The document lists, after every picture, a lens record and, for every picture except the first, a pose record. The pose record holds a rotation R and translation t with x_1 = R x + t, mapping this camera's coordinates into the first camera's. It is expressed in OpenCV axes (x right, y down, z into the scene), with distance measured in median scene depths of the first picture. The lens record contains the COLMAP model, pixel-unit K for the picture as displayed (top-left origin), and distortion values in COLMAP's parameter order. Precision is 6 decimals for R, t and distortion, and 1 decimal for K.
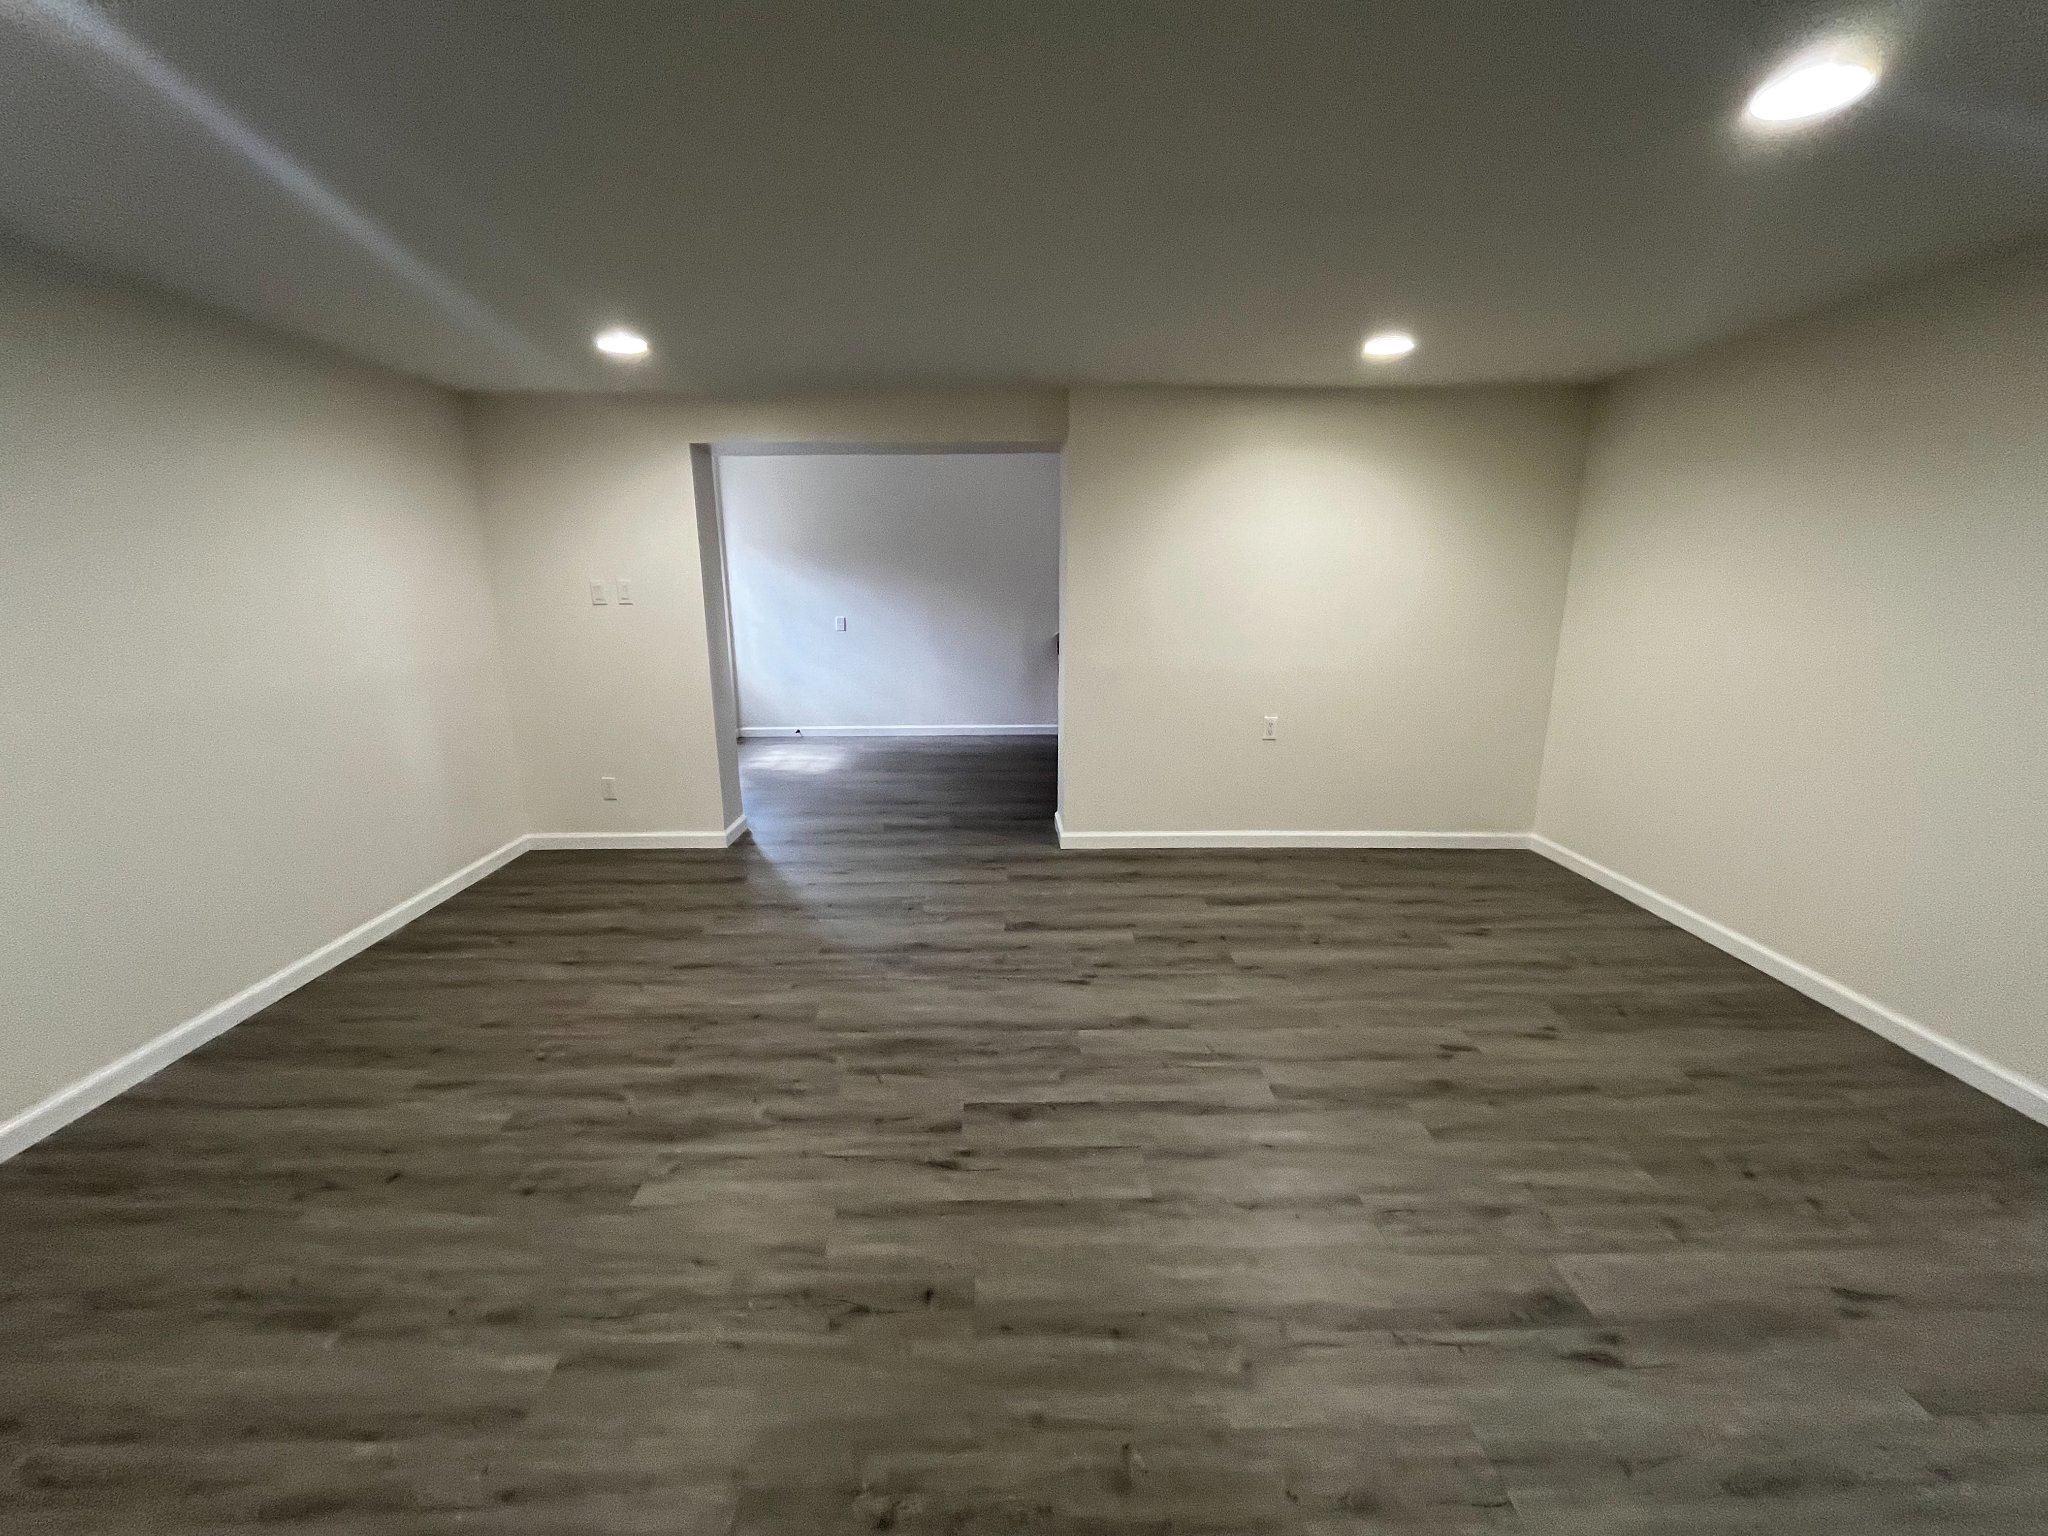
lens RADIAL K [[831.3, 0, 1023.0], [0, 831.3, 753.4], [0, 0, 1]] dist [-0.003378, 0.000207]
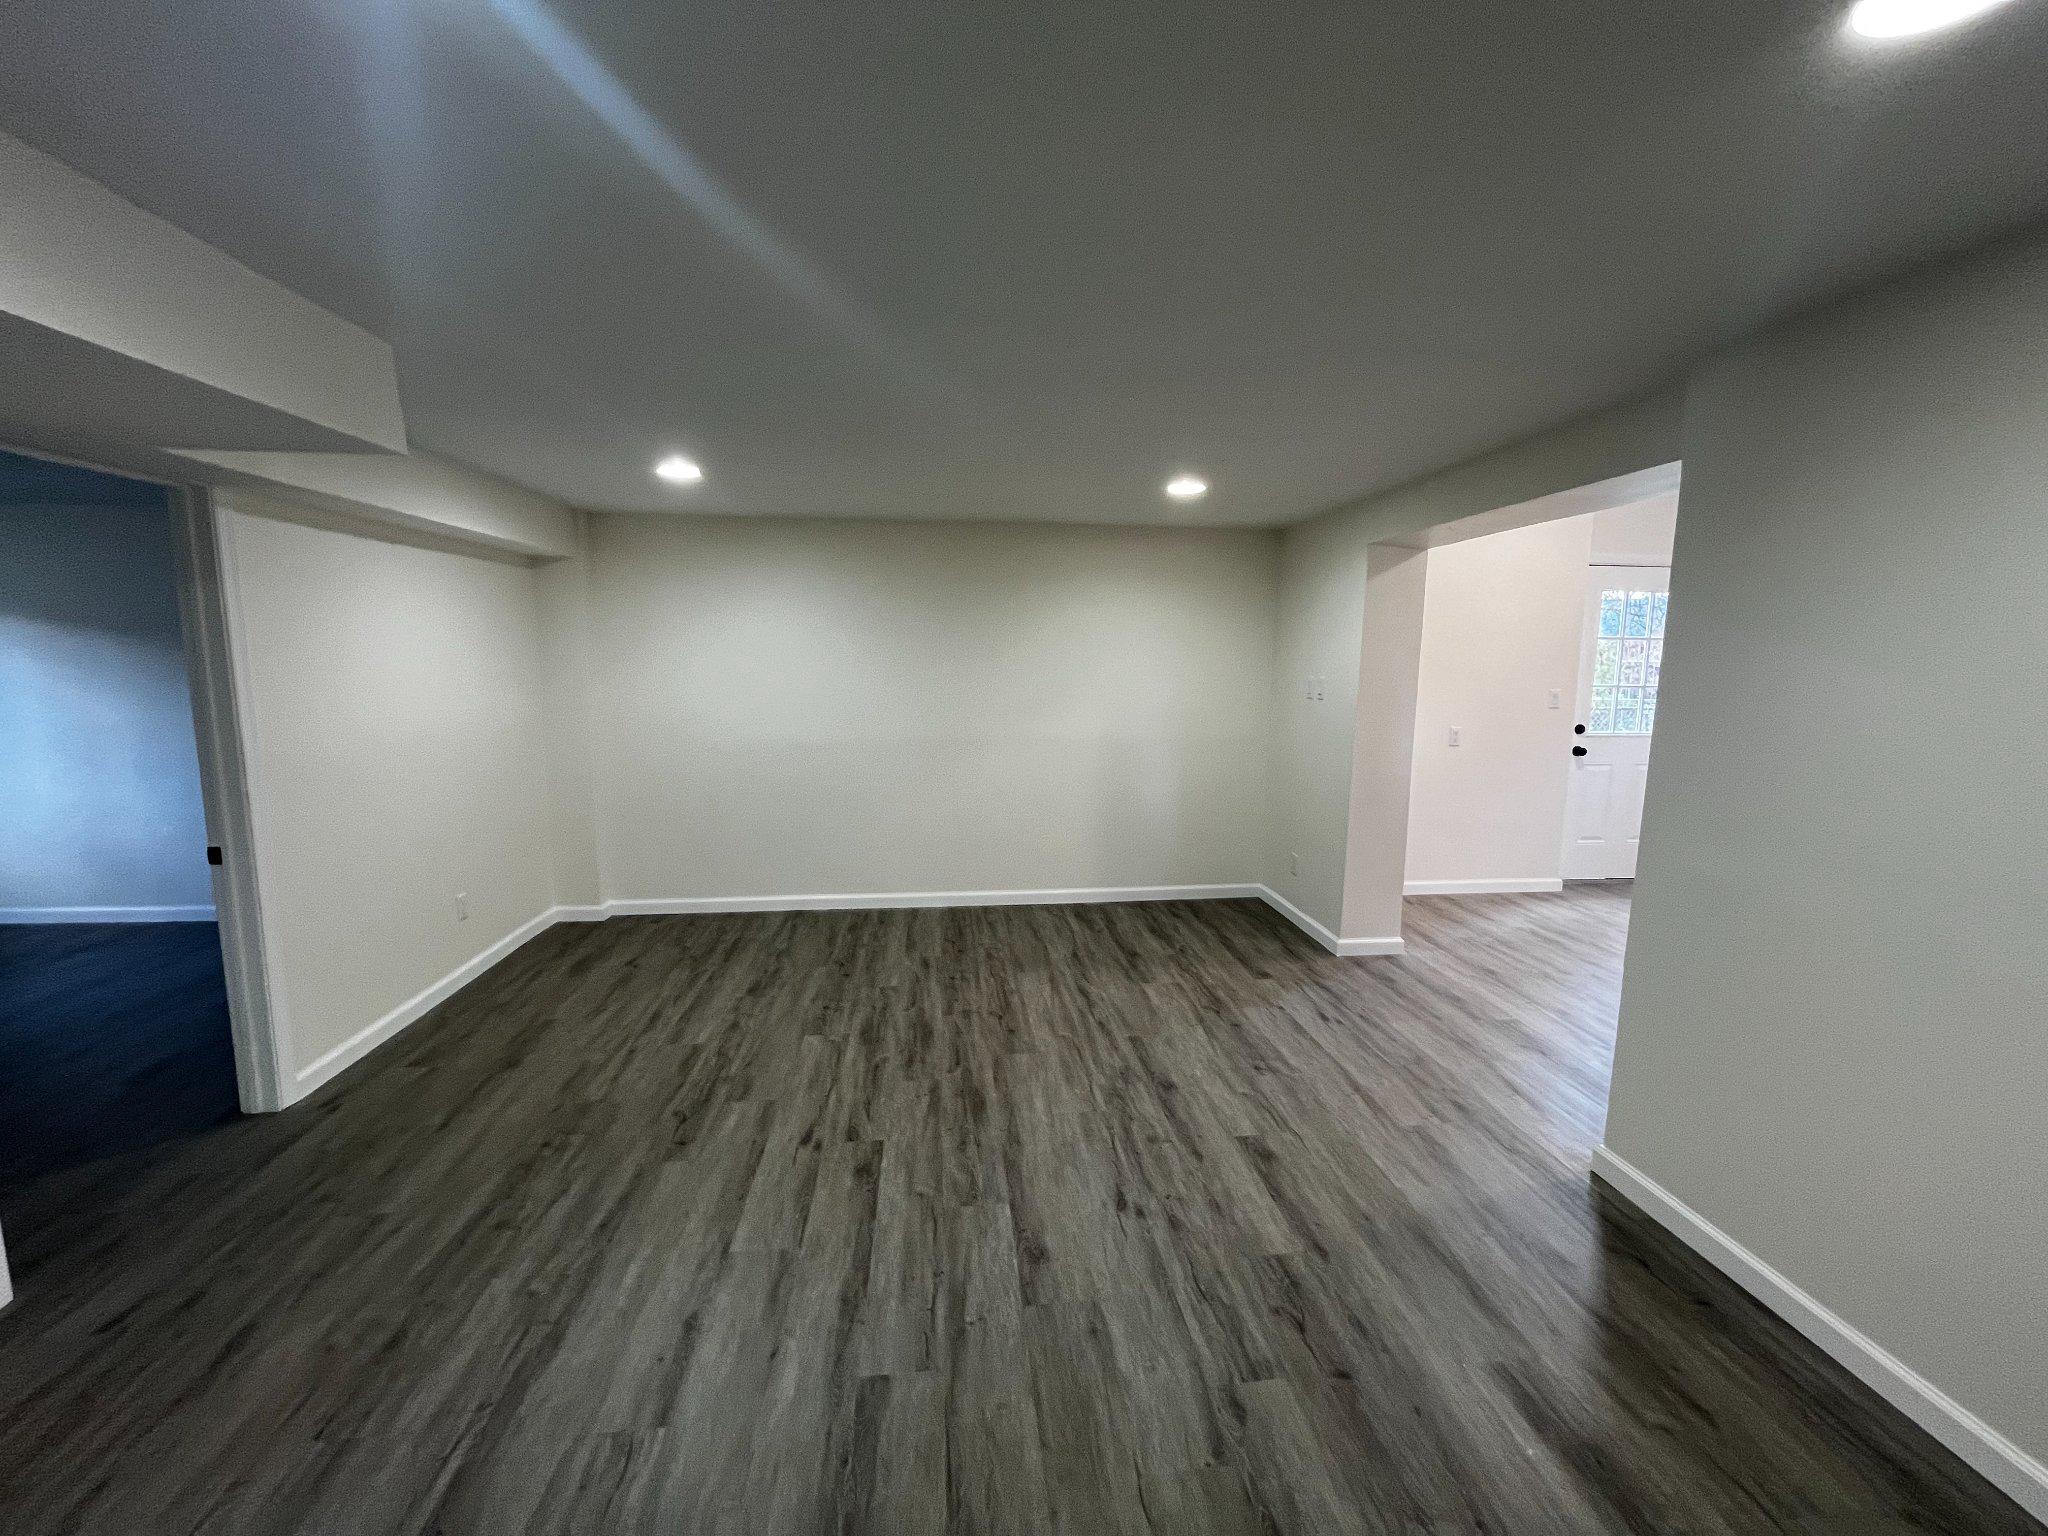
lens RADIAL K [[831.3, 0, 1028.3], [0, 831.3, 758.3], [0, 0, 1]] dist [-0.003378, 0.000207]
pose [[0.089686, 0.126958, -0.987845, 0.999420], [-0.221896, 0.969460, 0.104449, -0.246189], [0.970937, 0.209831, 0.115118, 0.948083]]
